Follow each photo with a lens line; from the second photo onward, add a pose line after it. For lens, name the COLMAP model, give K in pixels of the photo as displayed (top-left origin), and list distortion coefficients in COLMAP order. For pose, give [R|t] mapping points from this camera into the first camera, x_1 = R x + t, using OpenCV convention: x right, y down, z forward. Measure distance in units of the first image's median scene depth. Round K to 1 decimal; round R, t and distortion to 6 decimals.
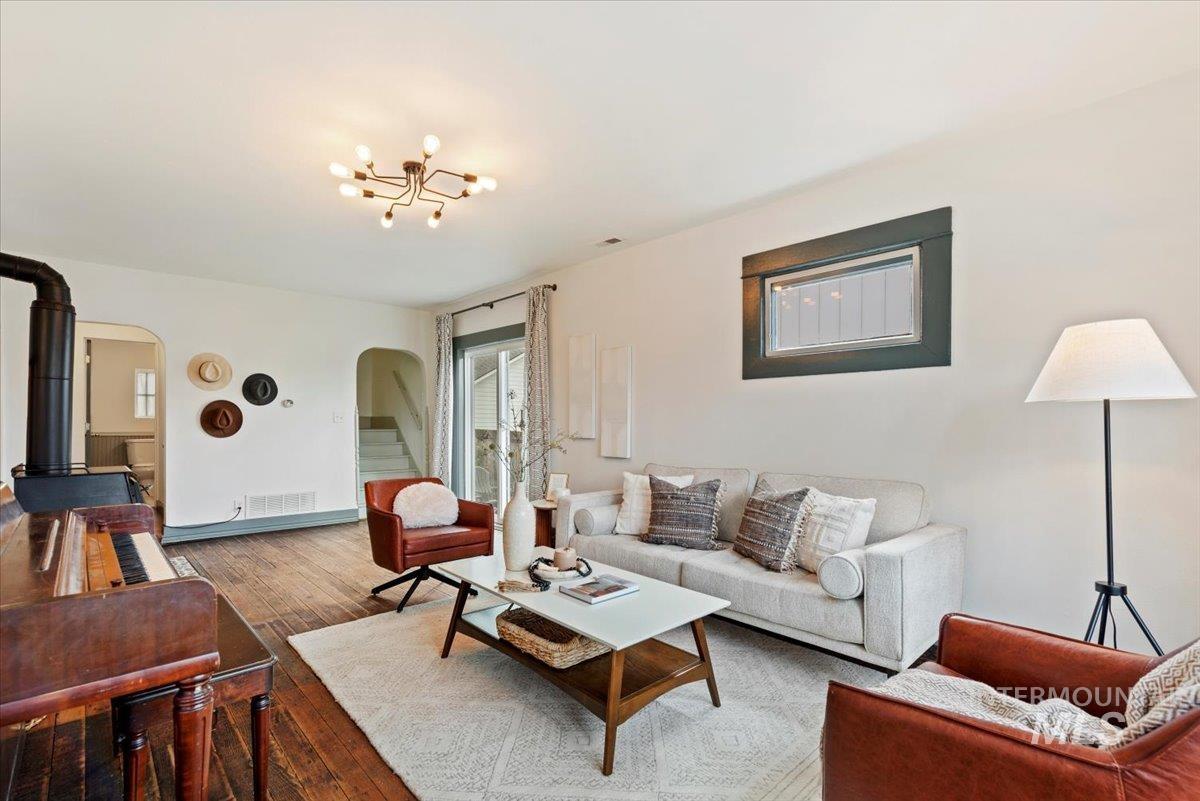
lens RADIAL K [[535.1, 0, 605.9], [0, 535.1, 414.8], [0, 0, 1]] dist [0.000279, -0.000410]
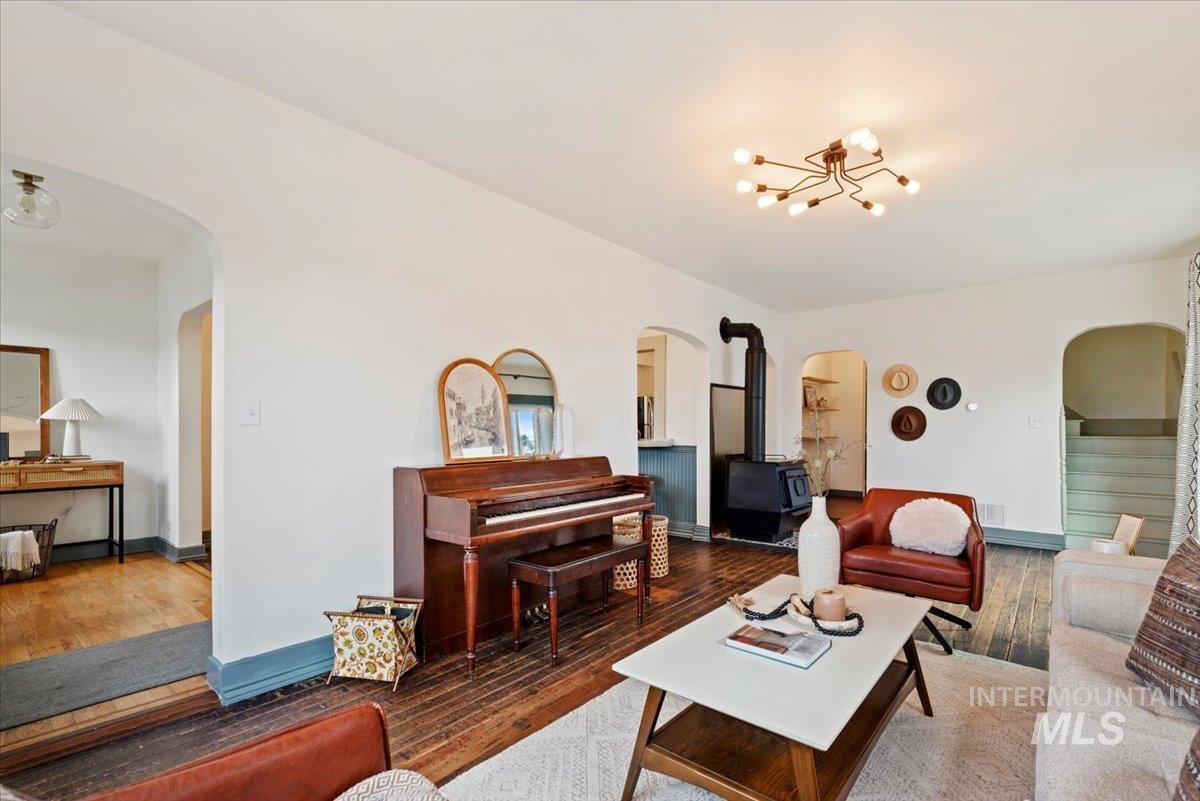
lens RADIAL K [[535.1, 0, 605.9], [0, 535.1, 414.8], [0, 0, 1]] dist [0.000279, -0.000410]
pose [[0.113416, -0.023263, -0.993275, 0.424979], [0.013747, 0.999667, -0.021843, 0.008101], [0.993452, -0.011178, 0.113699, 0.395693]]
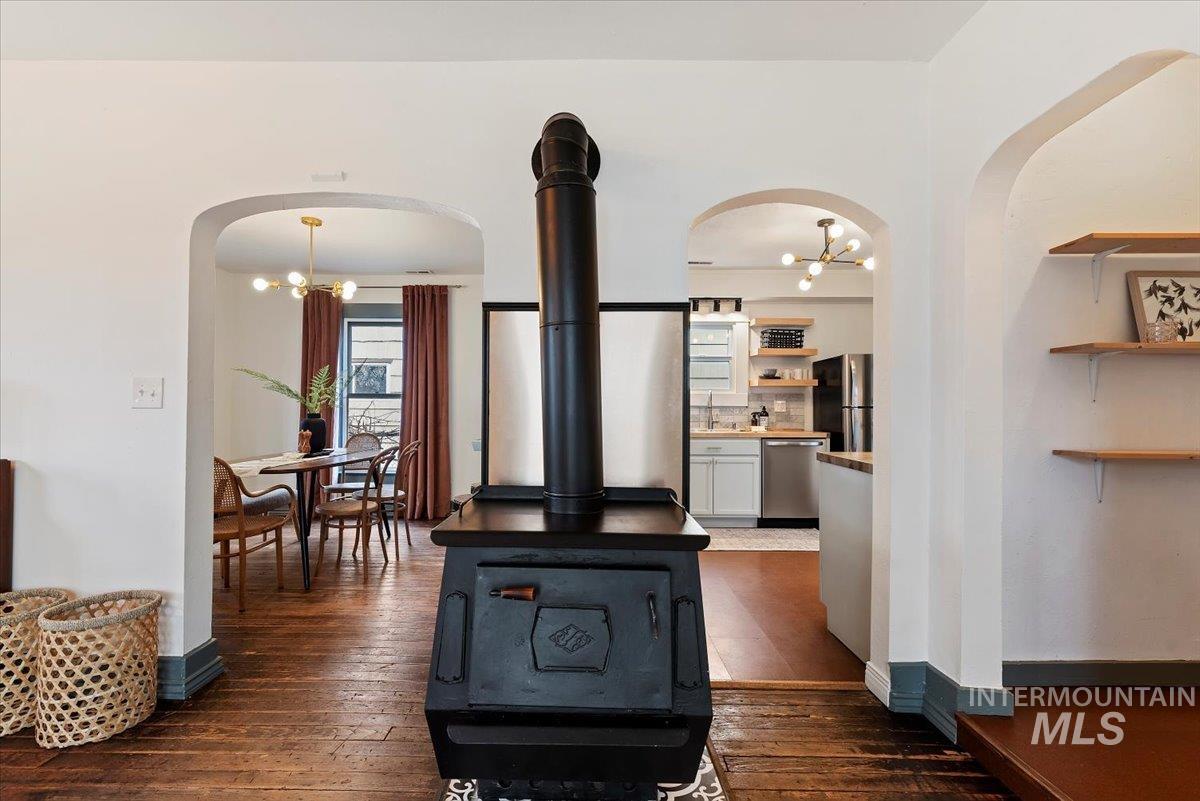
lens RADIAL K [[522.9, 0, 584.6], [0, 522.9, 403.1], [0, 0, 1]] dist [-0.000907, -0.000188]
pose [[-0.689924, -0.014193, -0.723743, -0.680994], [0.002391, 0.999758, -0.021885, 0.016838], [0.723878, -0.016830, -0.689723, 1.340065]]
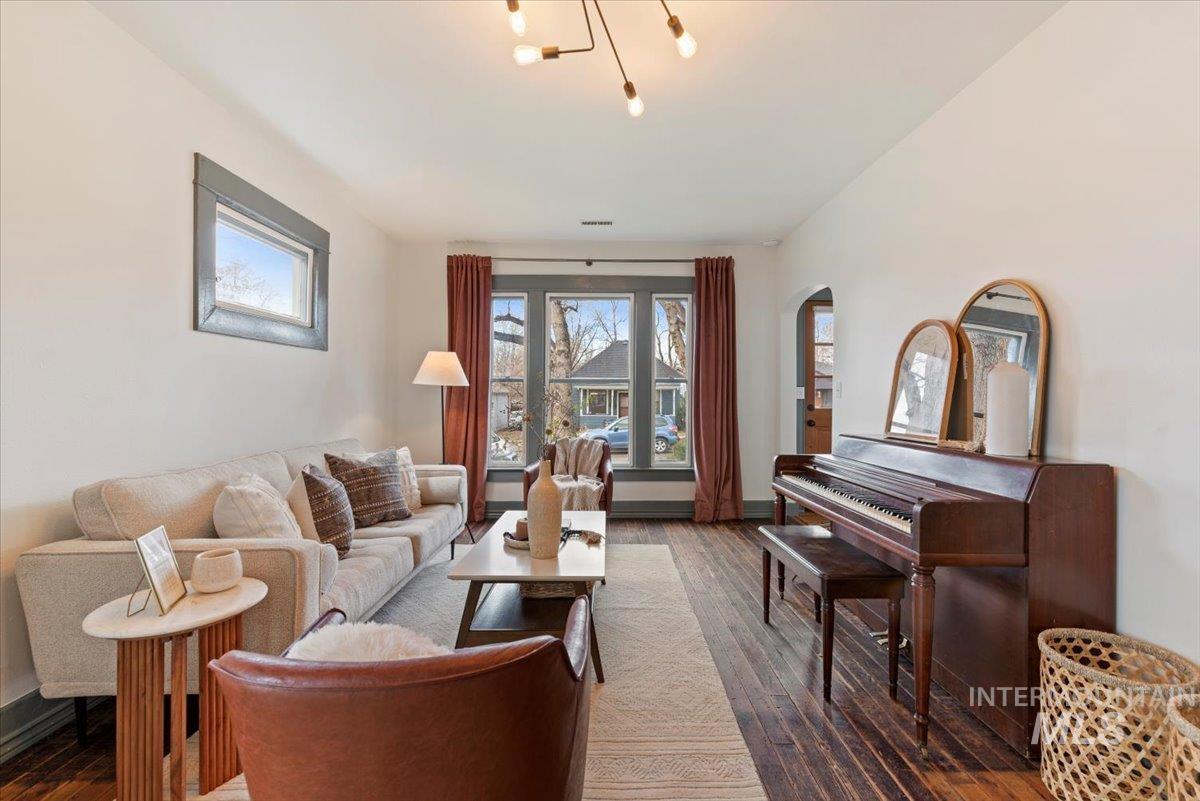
lens RADIAL K [[526.8, 0, 603.0], [0, 526.8, 396.1], [0, 0, 1]] dist [-0.000392, -0.000396]
pose [[-0.736685, -0.007086, 0.676199, -0.645830], [-0.016166, 0.999844, -0.007134, 0.014410], [-0.676043, -0.016187, -0.736685, 1.140075]]
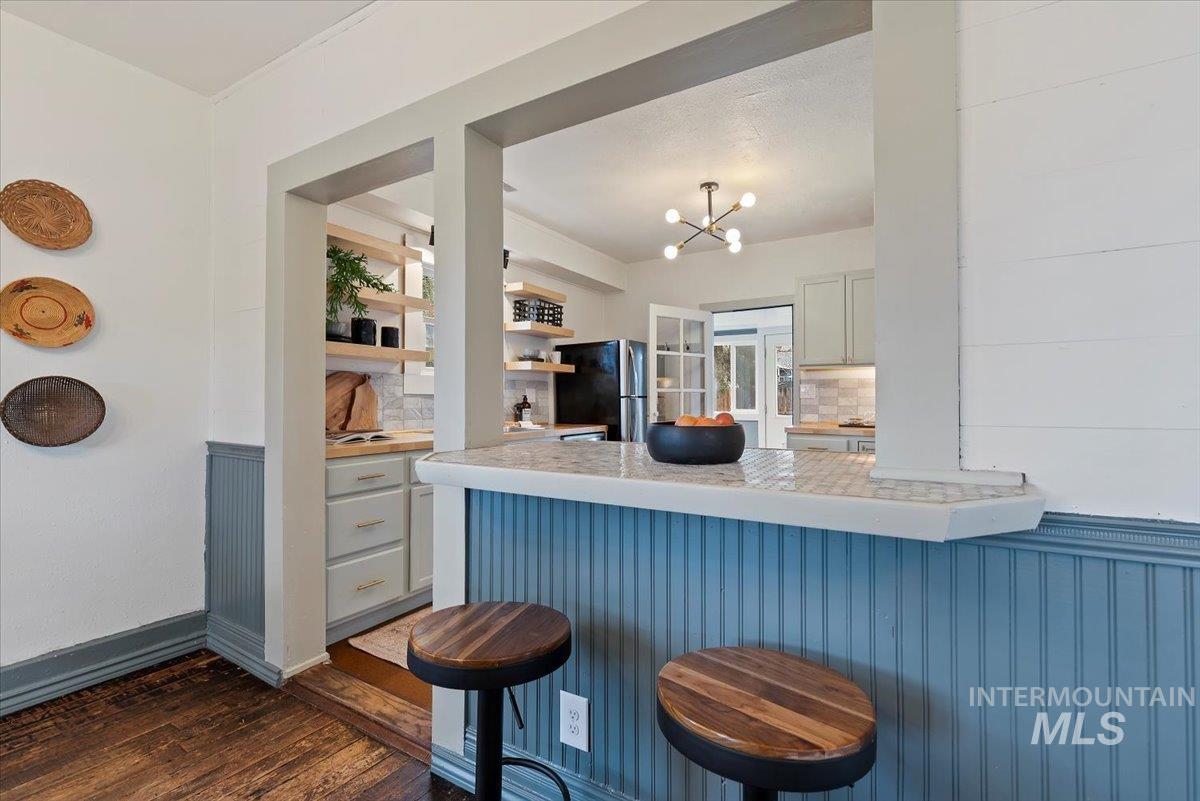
lens RADIAL K [[523.8, 0, 600.0], [0, 523.8, 400.5], [0, 0, 1]] dist [0.000807, -0.000119]
pose [[0.275256, -0.009418, -0.961325, -0.941902], [0.016030, 0.999858, -0.005206, 0.013651], [0.961237, -0.013978, 0.275368, 0.510120]]
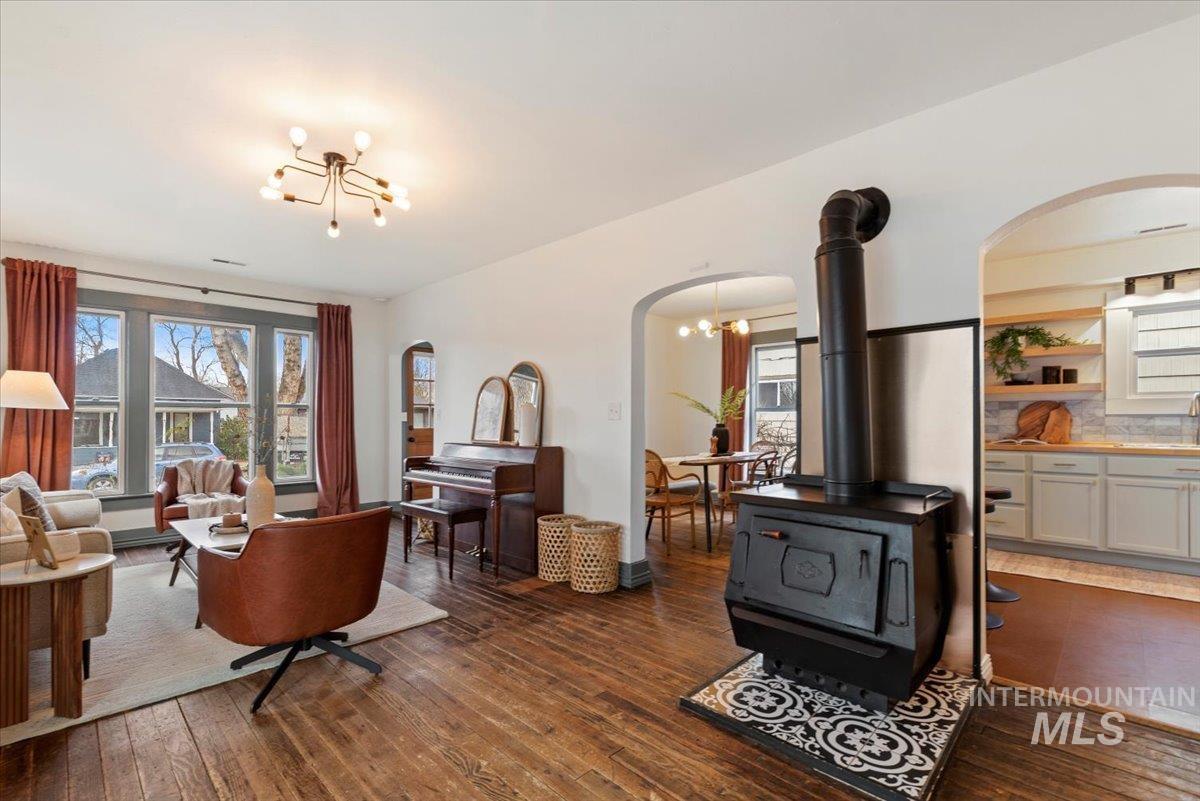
lens RADIAL K [[535.1, 0, 605.9], [0, 535.1, 414.8], [0, 0, 1]] dist [0.000279, -0.000410]
pose [[-0.998991, -0.002895, -0.044815, -0.704989], [-0.001811, 0.999705, -0.024220, 0.024696], [0.044872, -0.024115, -0.998702, 1.645361]]
